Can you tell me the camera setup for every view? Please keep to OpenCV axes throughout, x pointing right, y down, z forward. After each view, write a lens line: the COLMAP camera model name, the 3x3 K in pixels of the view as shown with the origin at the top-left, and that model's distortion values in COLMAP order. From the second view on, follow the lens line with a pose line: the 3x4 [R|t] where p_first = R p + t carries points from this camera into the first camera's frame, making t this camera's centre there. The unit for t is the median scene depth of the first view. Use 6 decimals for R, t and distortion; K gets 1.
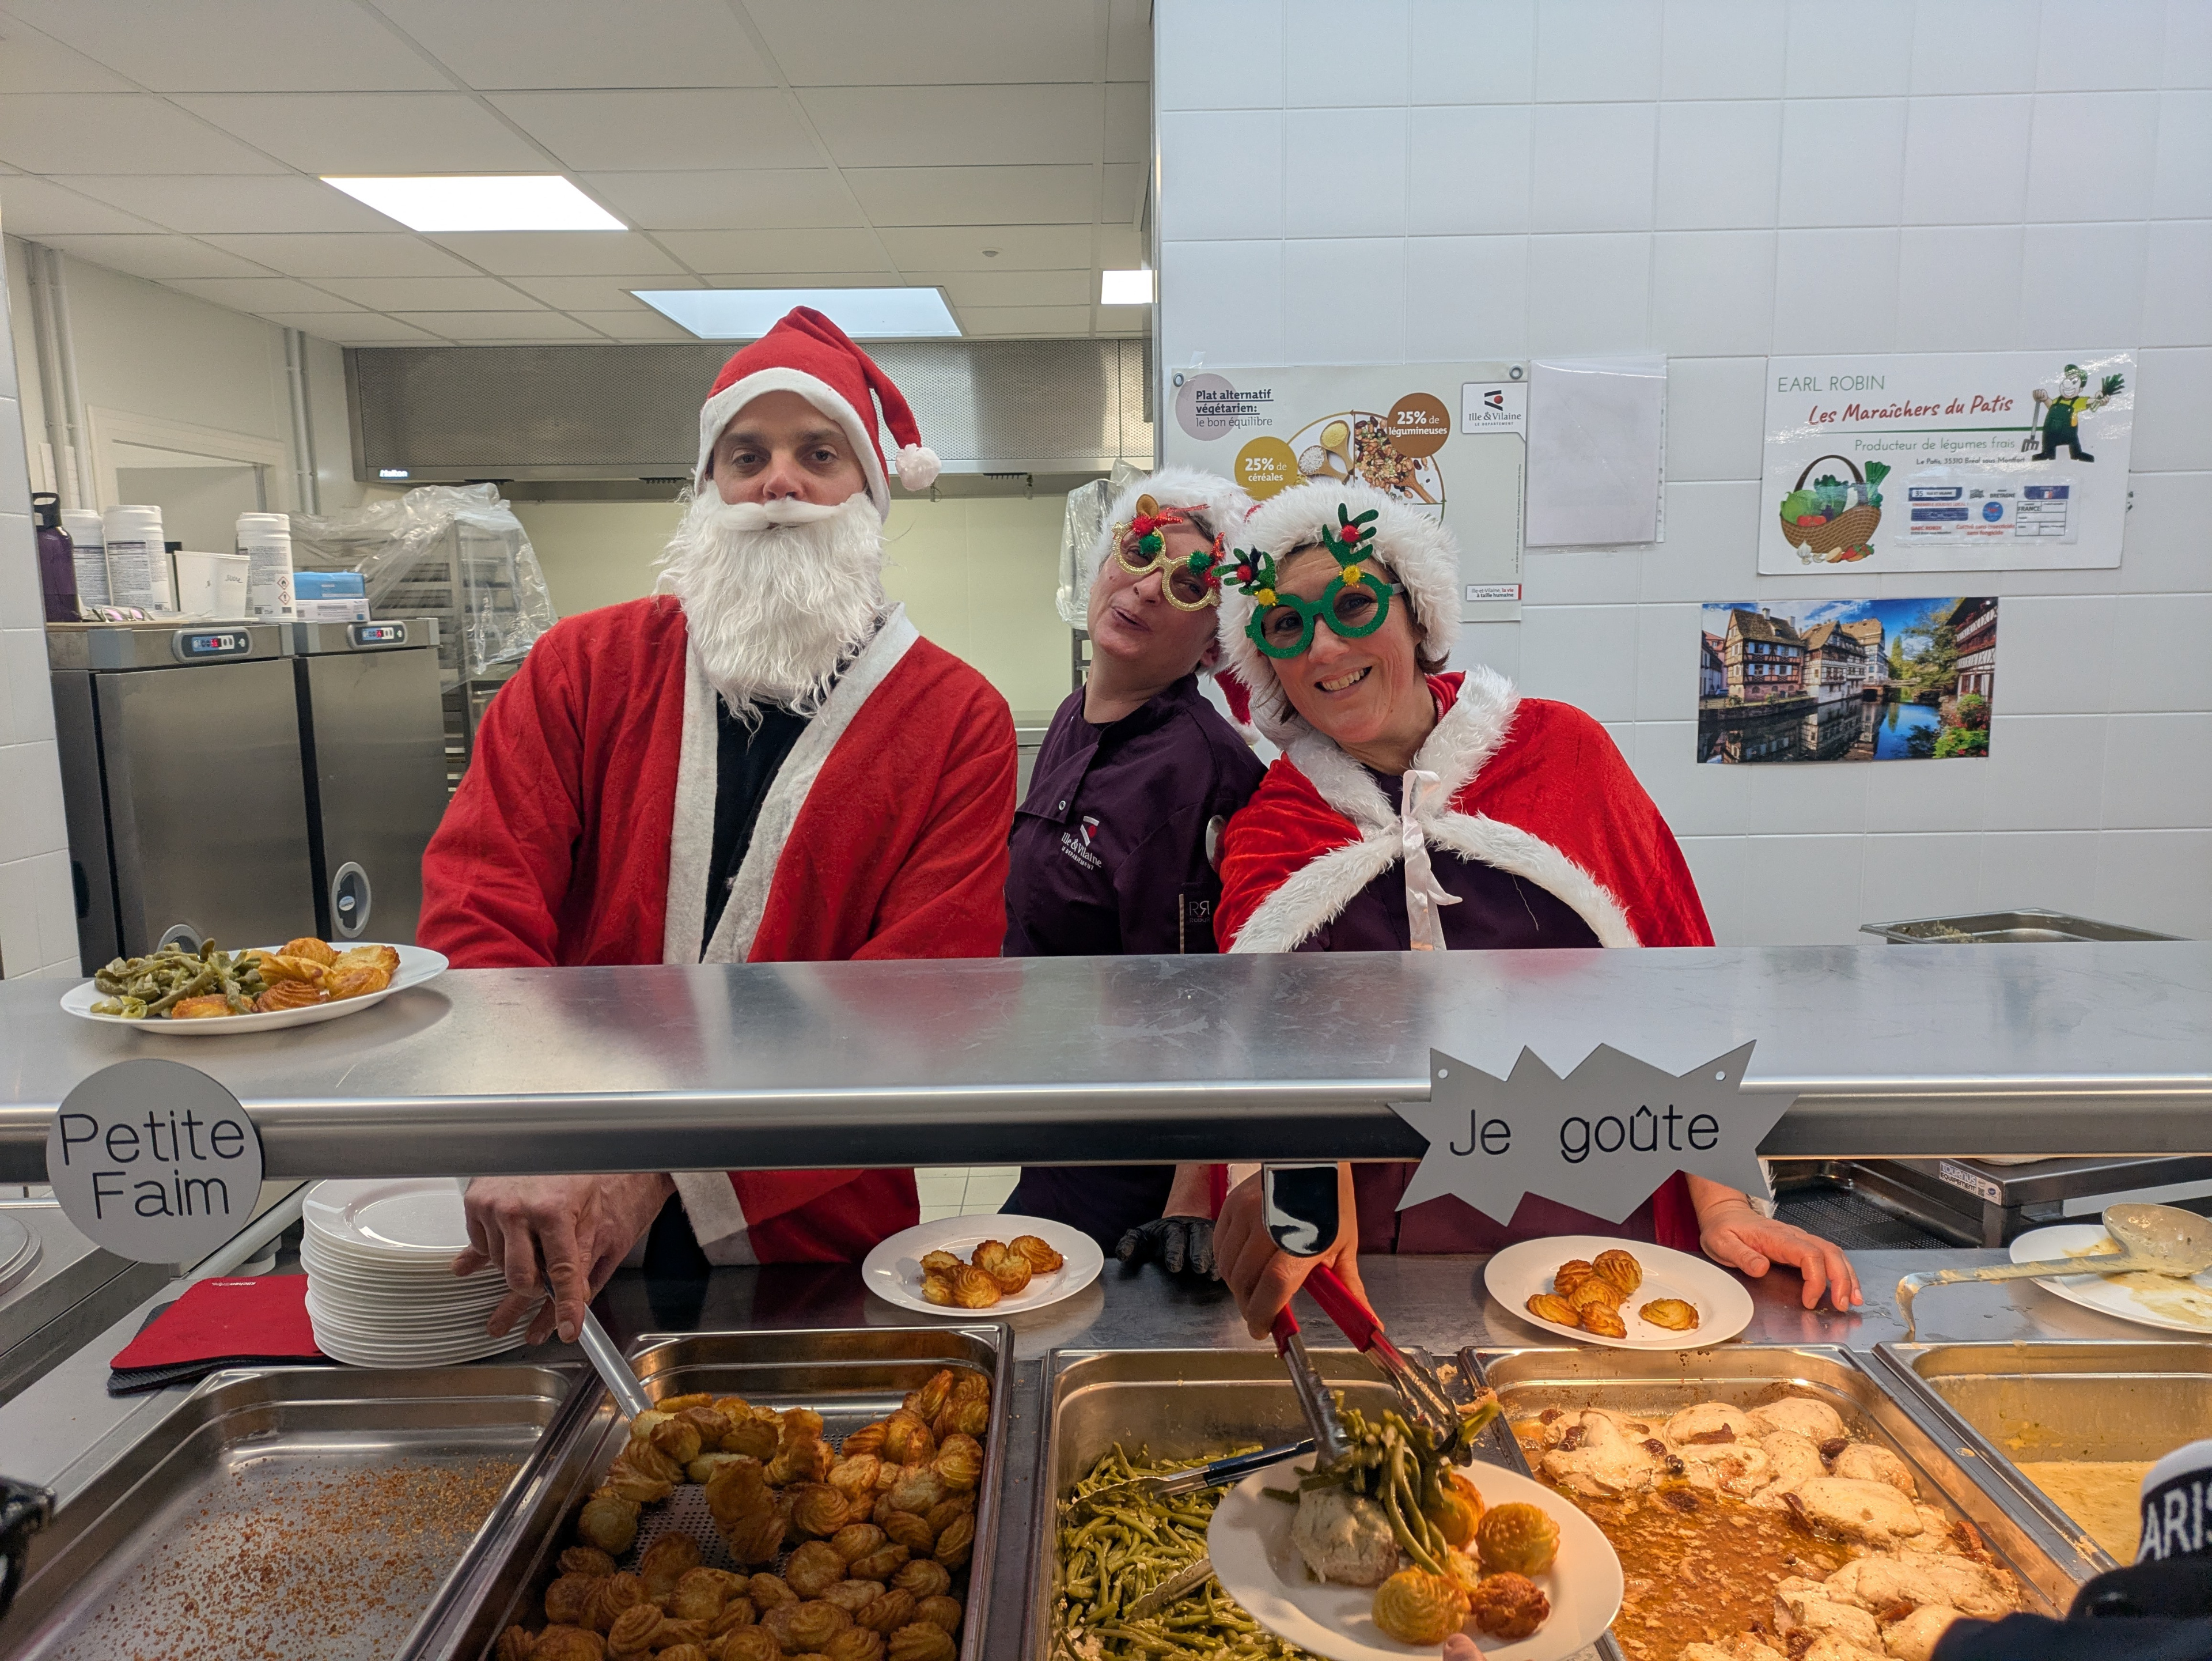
lens RADIAL K [[1613.2, 0, 1113.2], [0, 1613.2, 830.9], [0, 0, 1]] dist [0.026839, -0.007031]
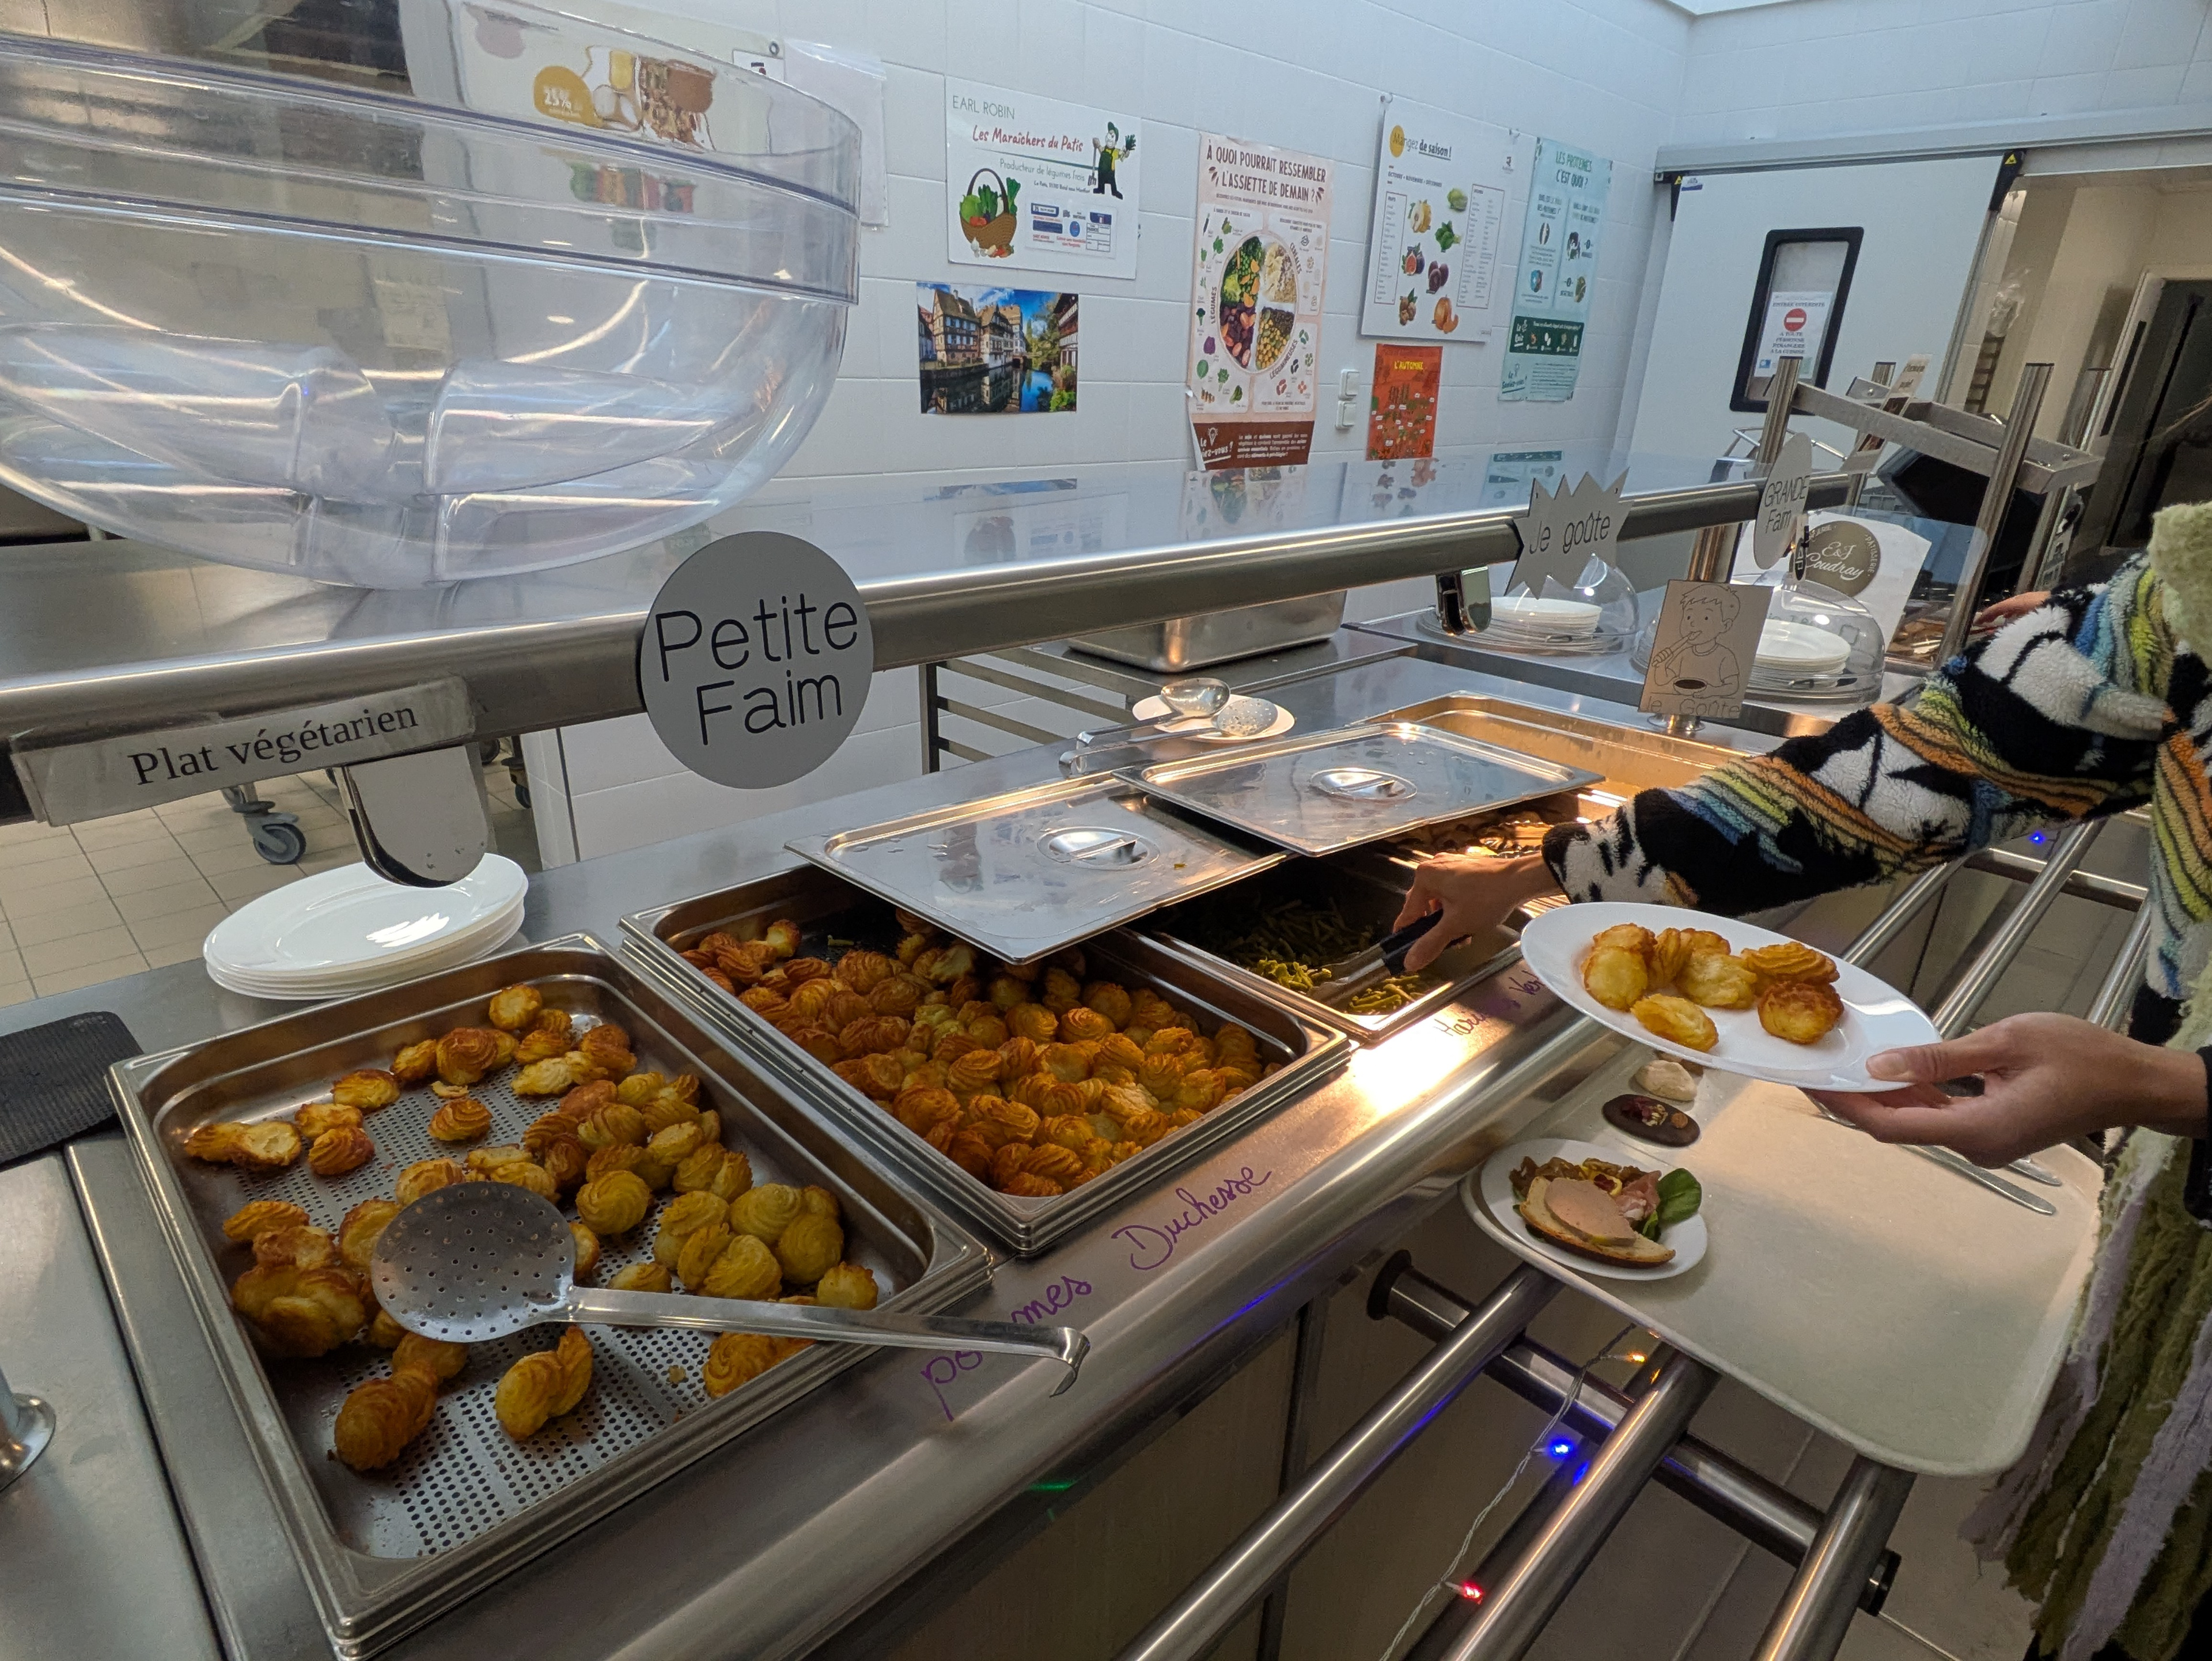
lens RADIAL K [[1209.8, 0, 1110.9], [0, 1209.8, 852.1], [0, 0, 1]] dist [0.011750, -0.000298]
pose [[0.717996, -0.230976, 0.656606, -0.270466], [0.058918, 0.960118, 0.273316, 0.042058], [-0.693549, -0.157554, 0.702970, 0.132808]]
